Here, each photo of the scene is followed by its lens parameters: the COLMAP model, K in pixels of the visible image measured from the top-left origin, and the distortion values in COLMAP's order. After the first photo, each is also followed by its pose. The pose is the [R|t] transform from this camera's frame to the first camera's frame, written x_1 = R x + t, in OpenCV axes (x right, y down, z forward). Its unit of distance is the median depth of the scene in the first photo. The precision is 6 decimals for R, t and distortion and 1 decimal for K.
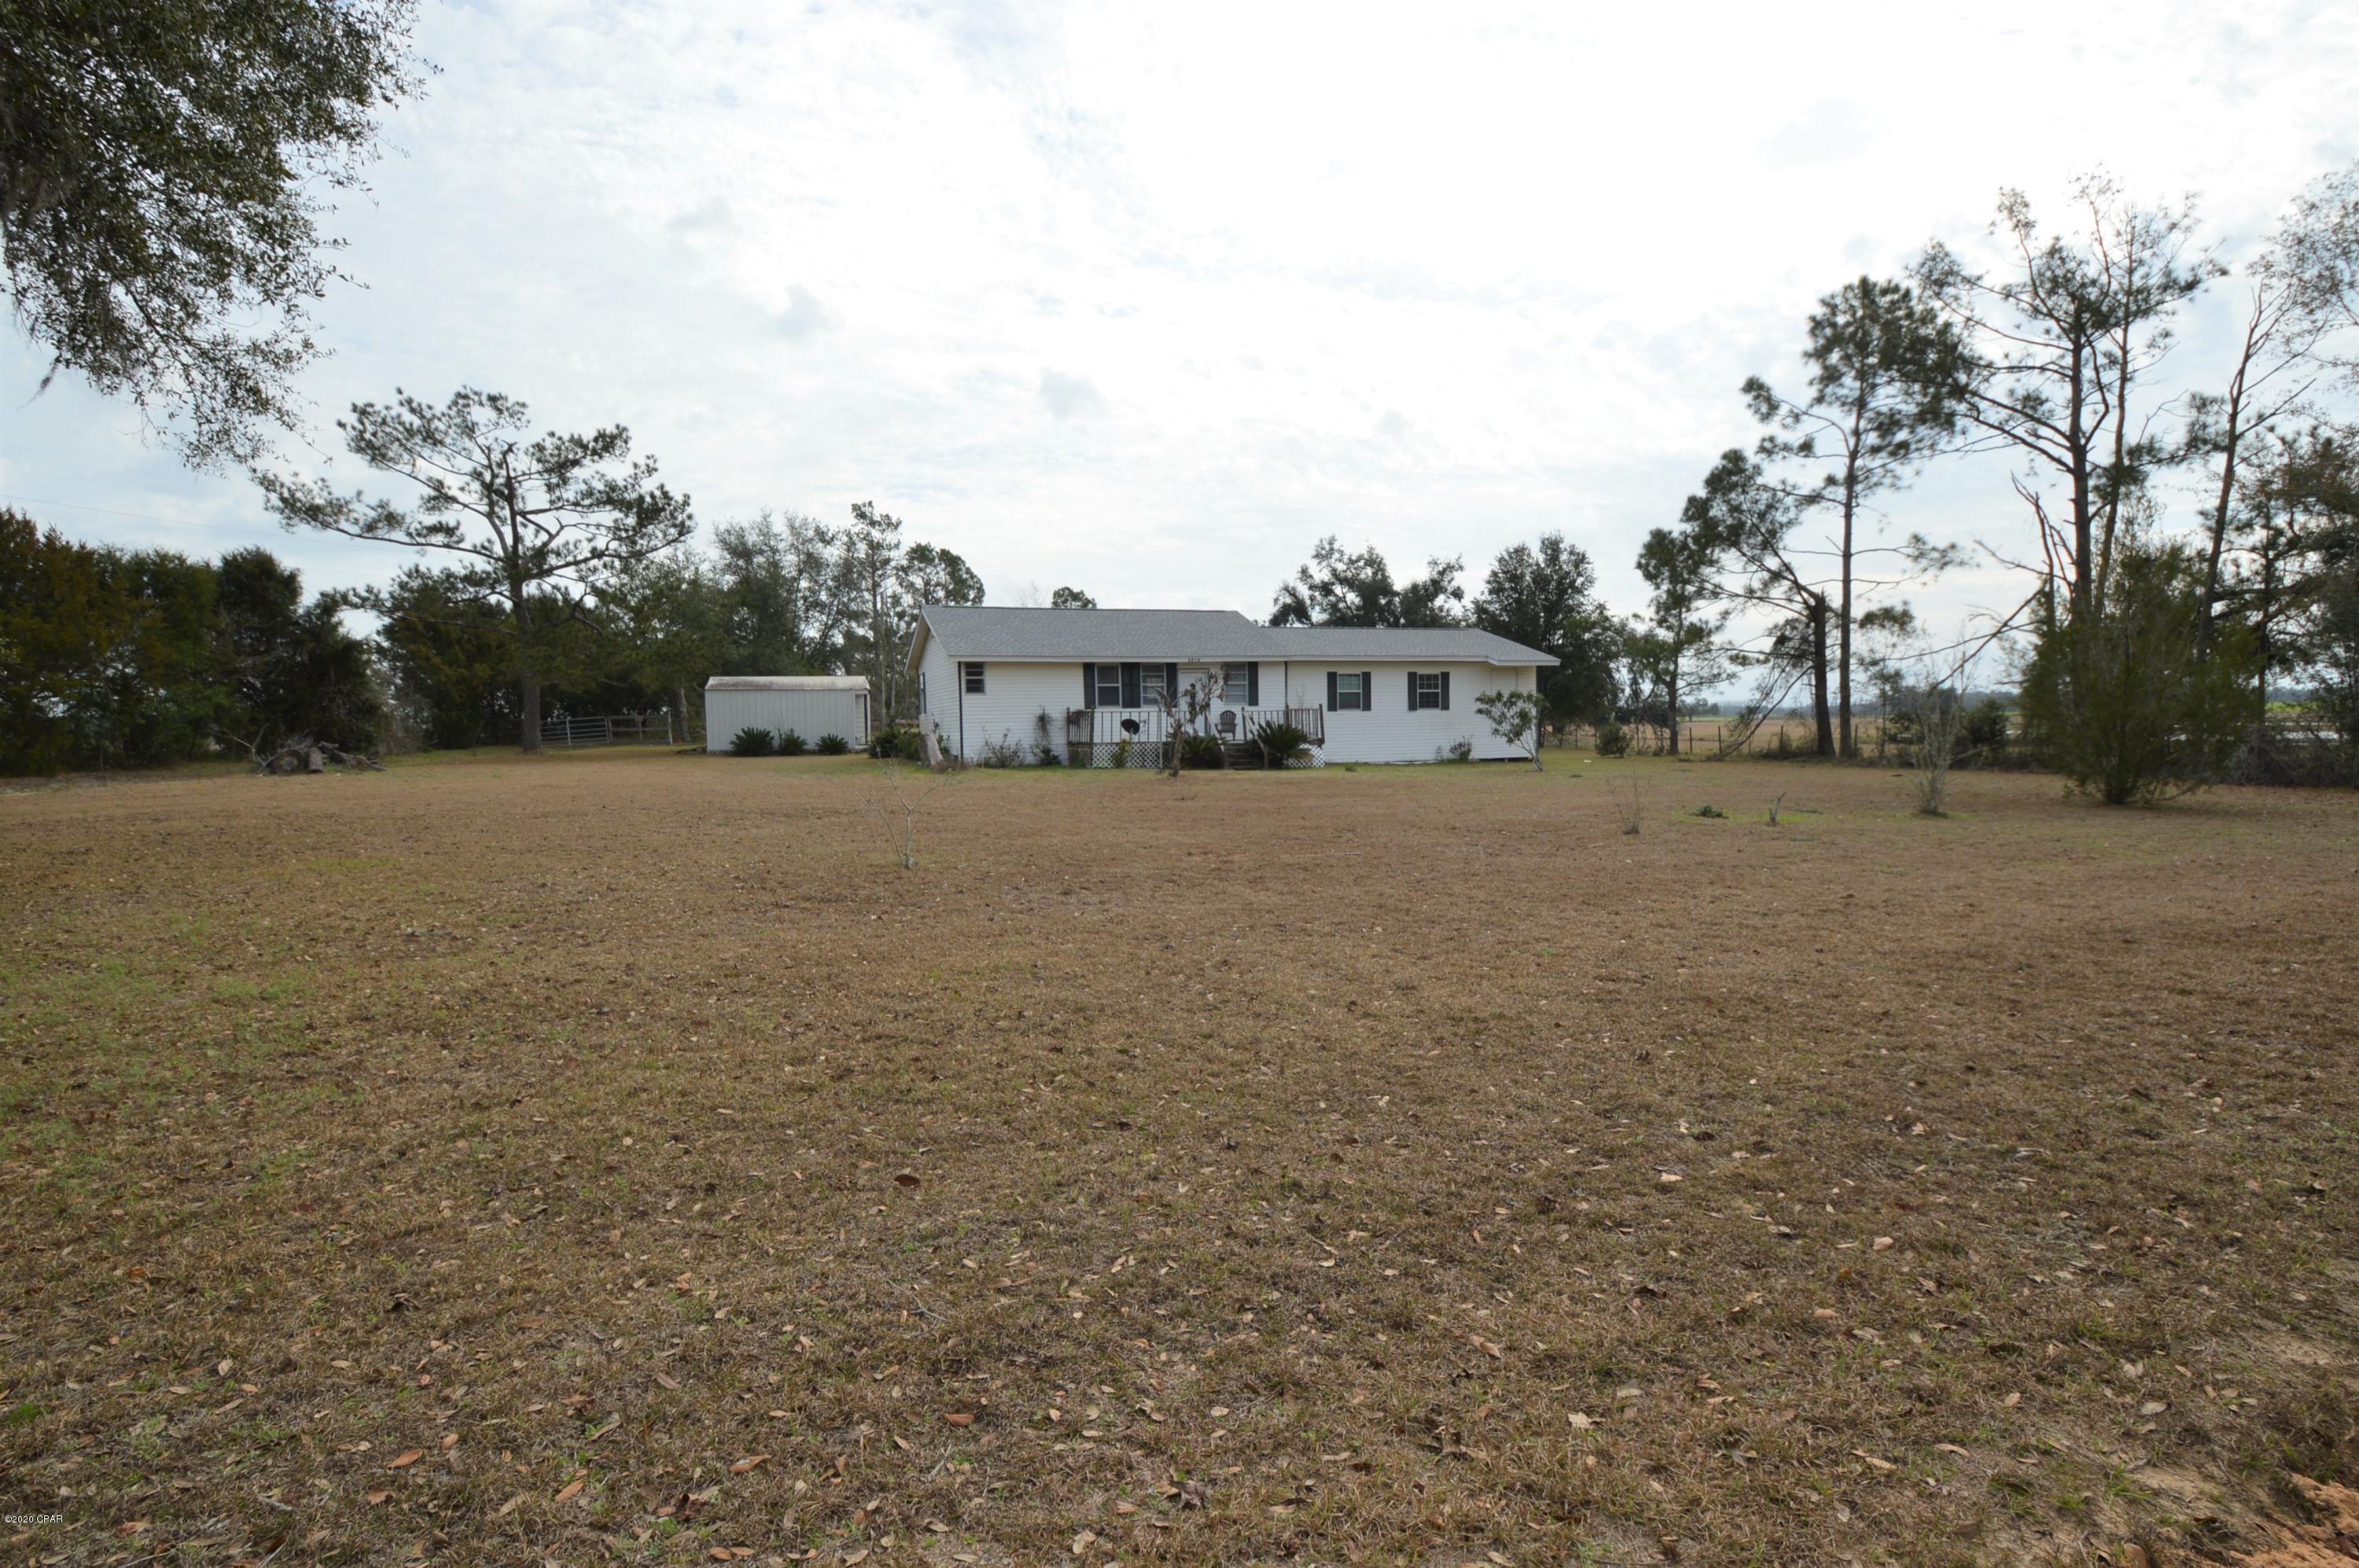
lens RADIAL K [[1202.1, 0, 1178.3], [0, 1202.1, 830.0], [0, 0, 1]] dist [-0.003040, -0.000233]
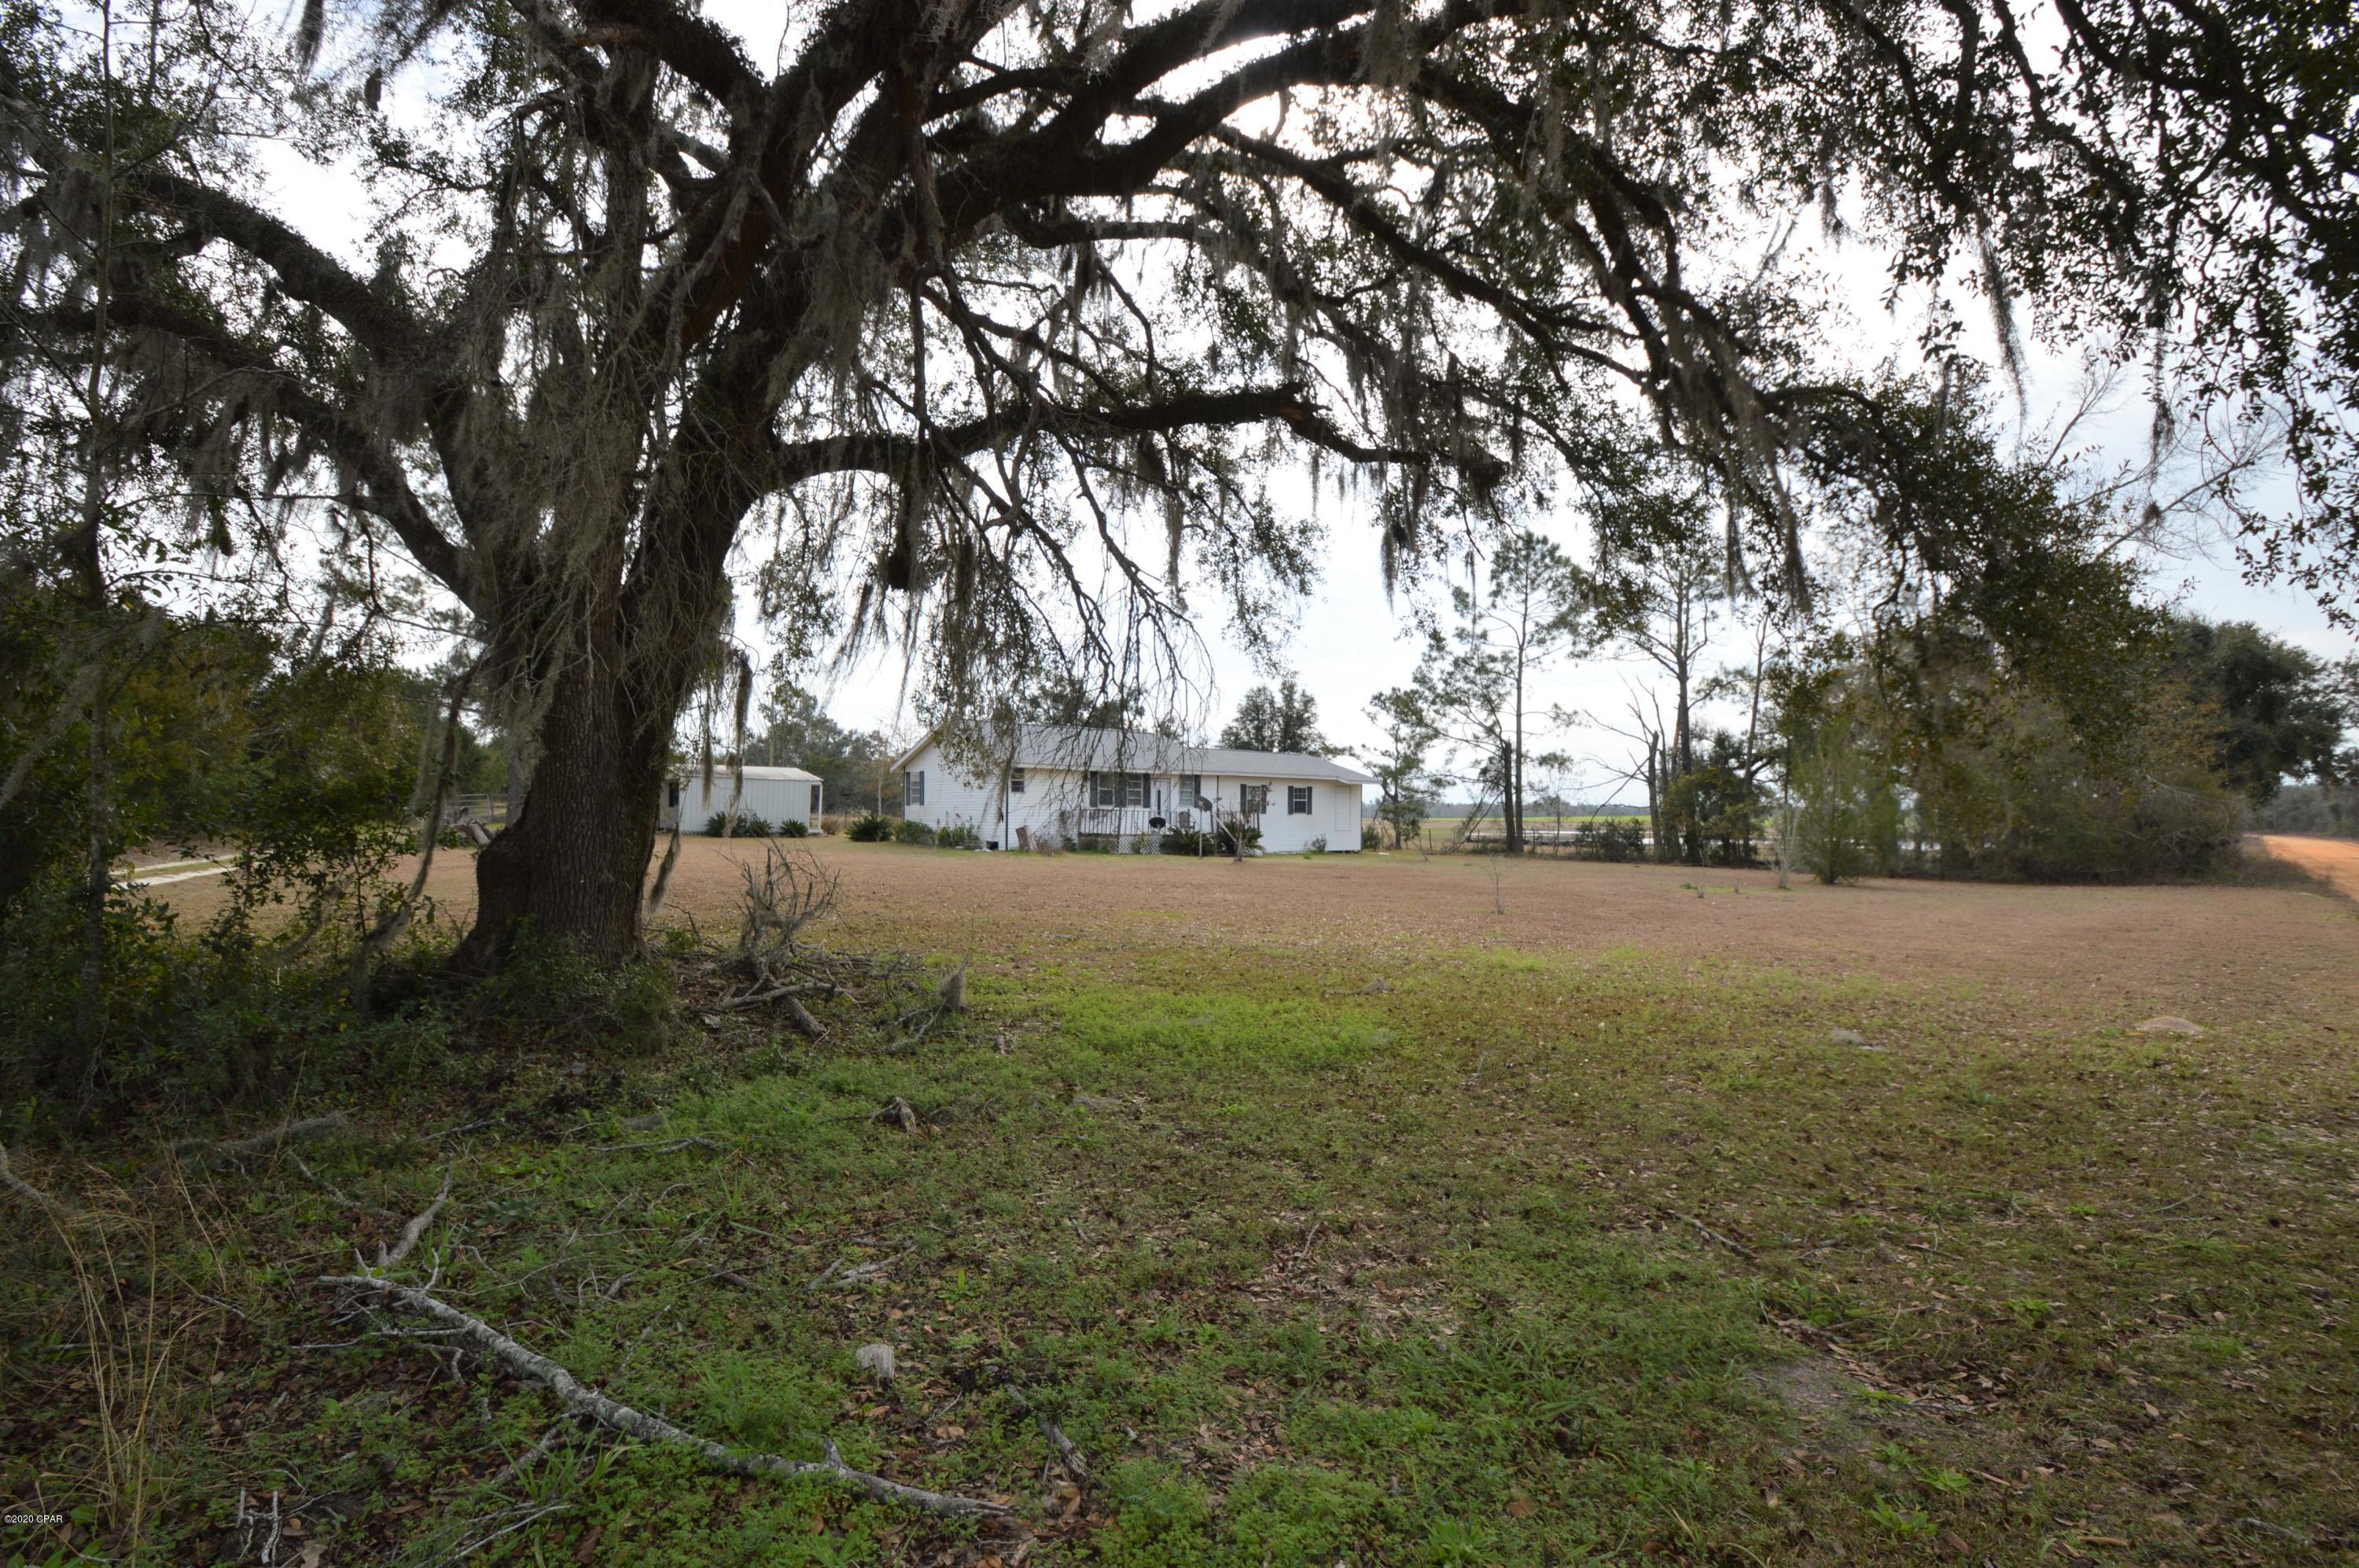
lens RADIAL K [[1100.6, 0, 1159.4], [0, 1100.6, 823.8], [0, 0, 1]] dist [-0.002101, -0.000089]
pose [[0.935124, 0.024542, 0.353469, -0.373126], [0.002430, 0.997131, -0.075662, 0.004248], [-0.354312, 0.071612, 0.932381, -0.095658]]
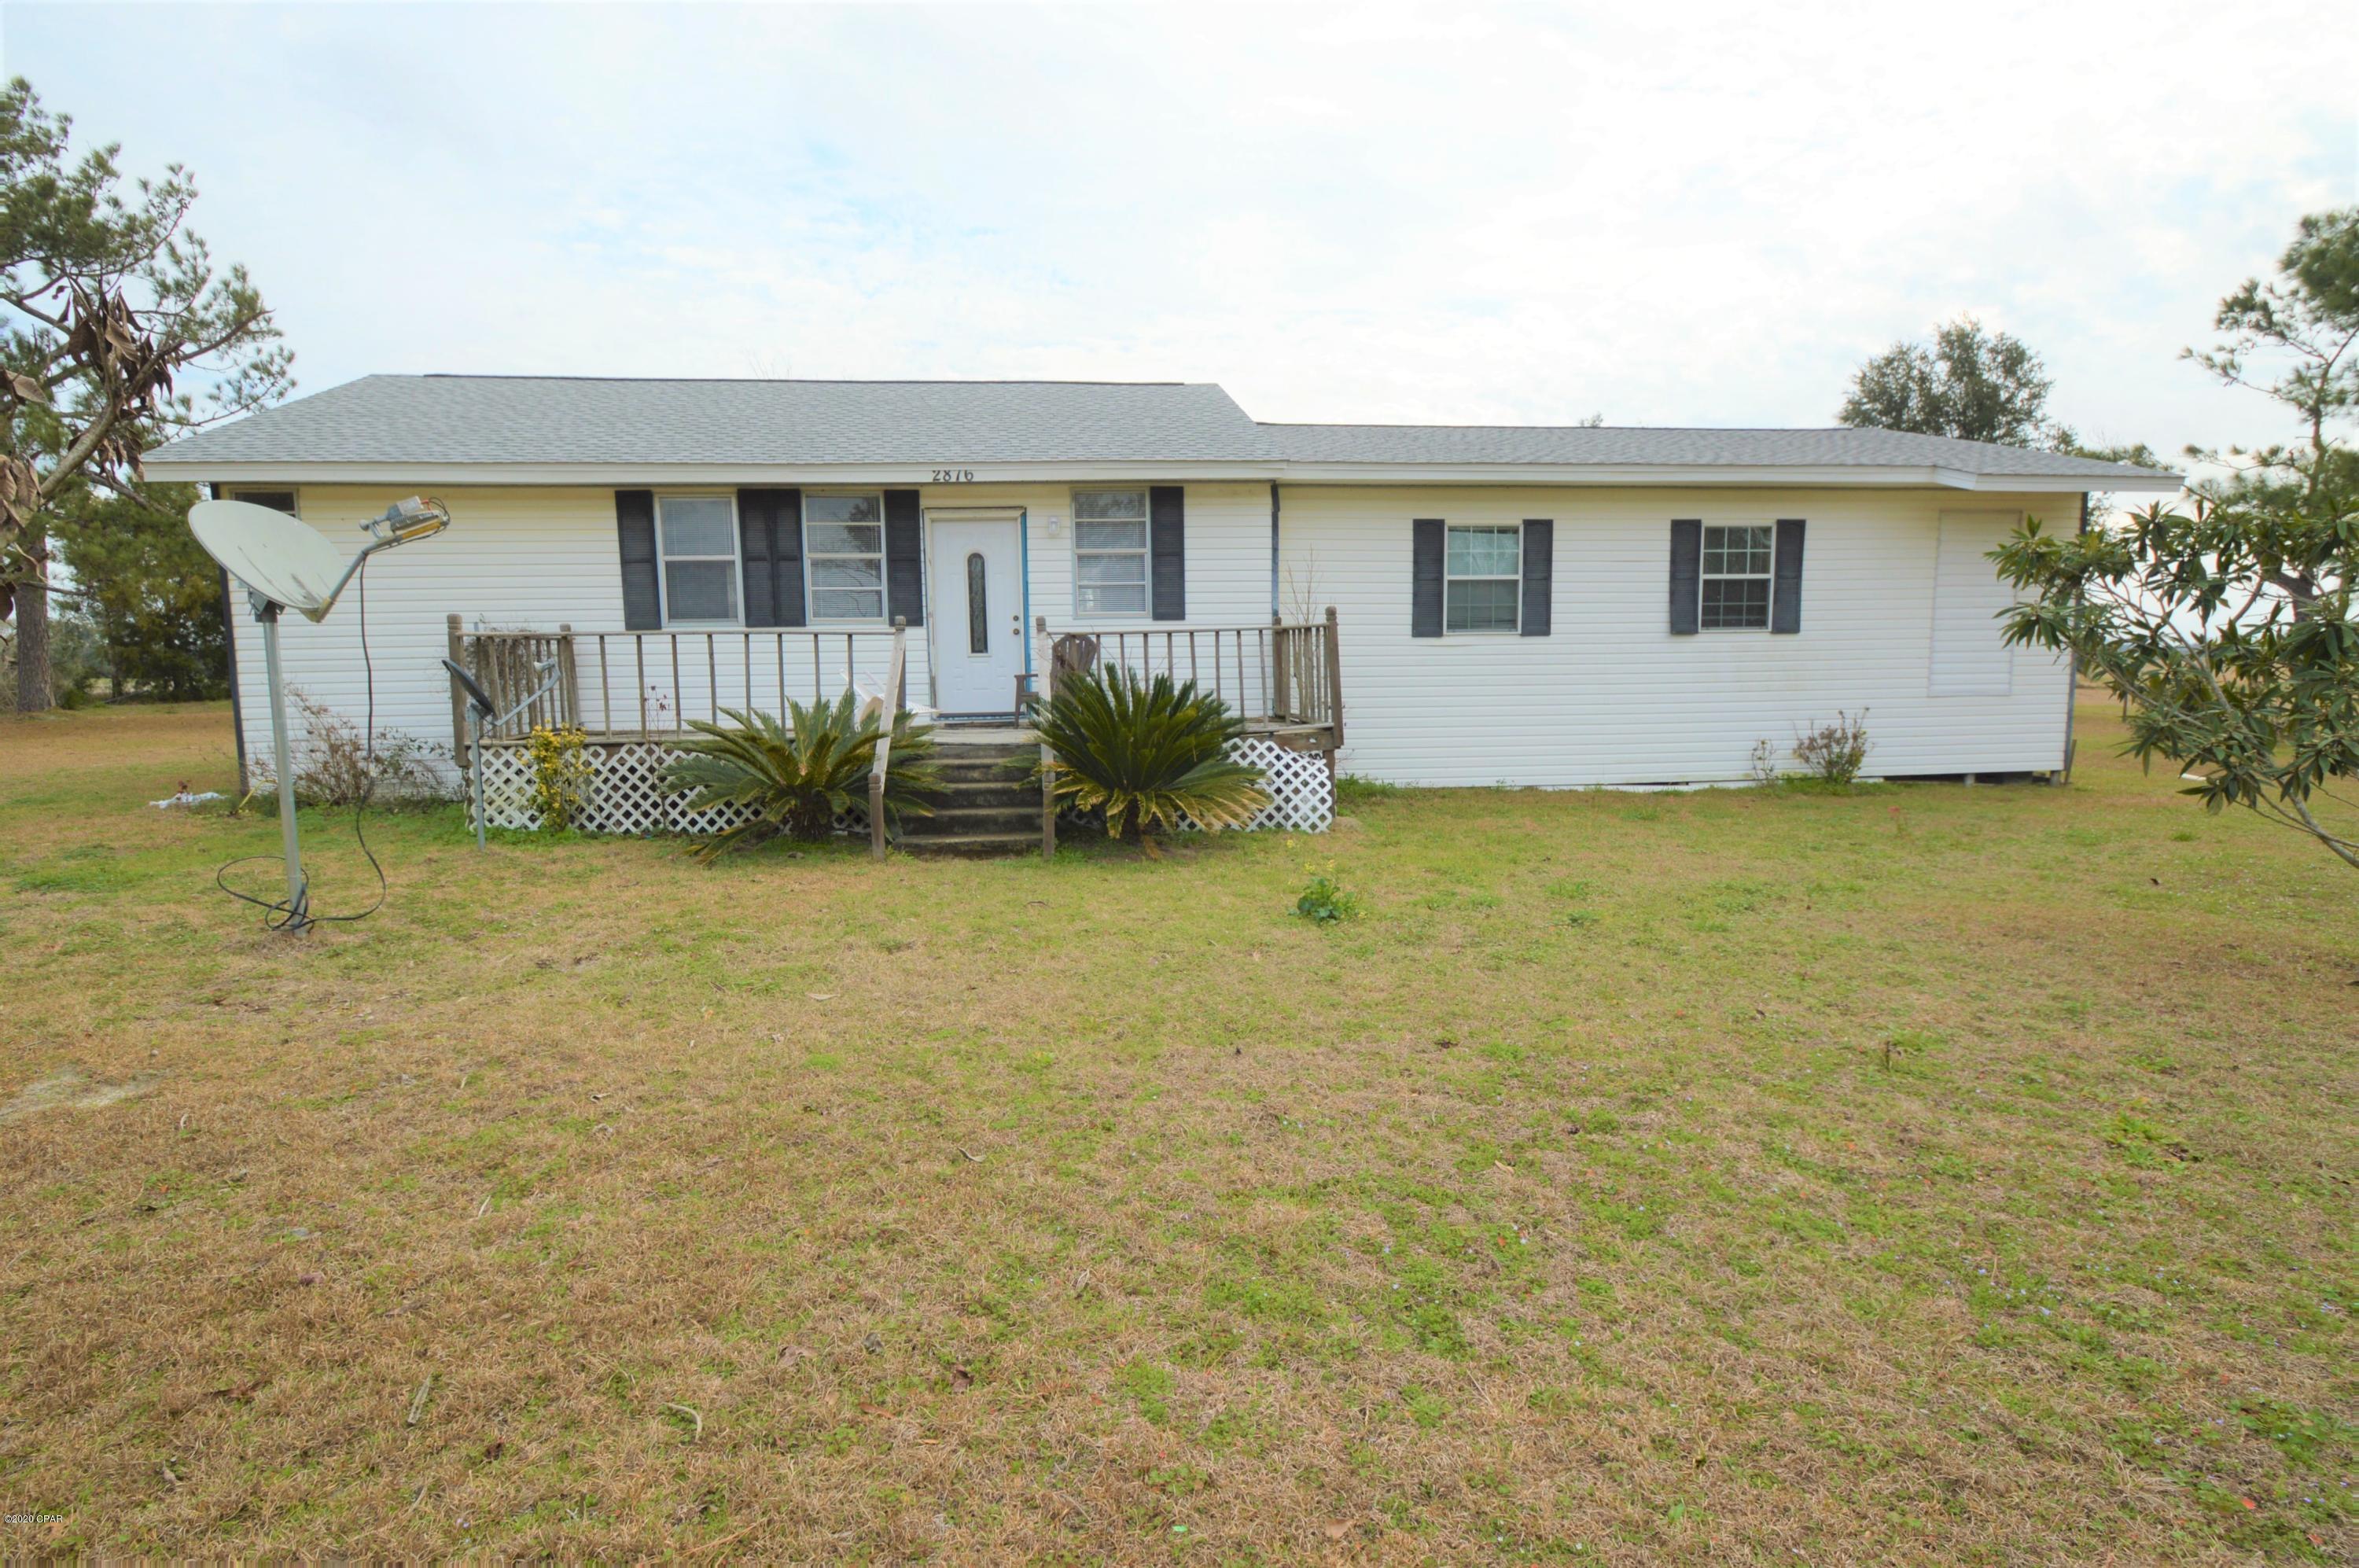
lens RADIAL K [[1147.2, 0, 1179.5], [0, 1147.2, 784.0], [0, 0, 1]] dist [0.001711, 0.000461]
pose [[0.976965, 0.029031, -0.211414, 0.124480], [-0.025039, 0.999454, 0.021537, -0.060073], [0.211924, -0.015748, 0.977159, 0.644986]]
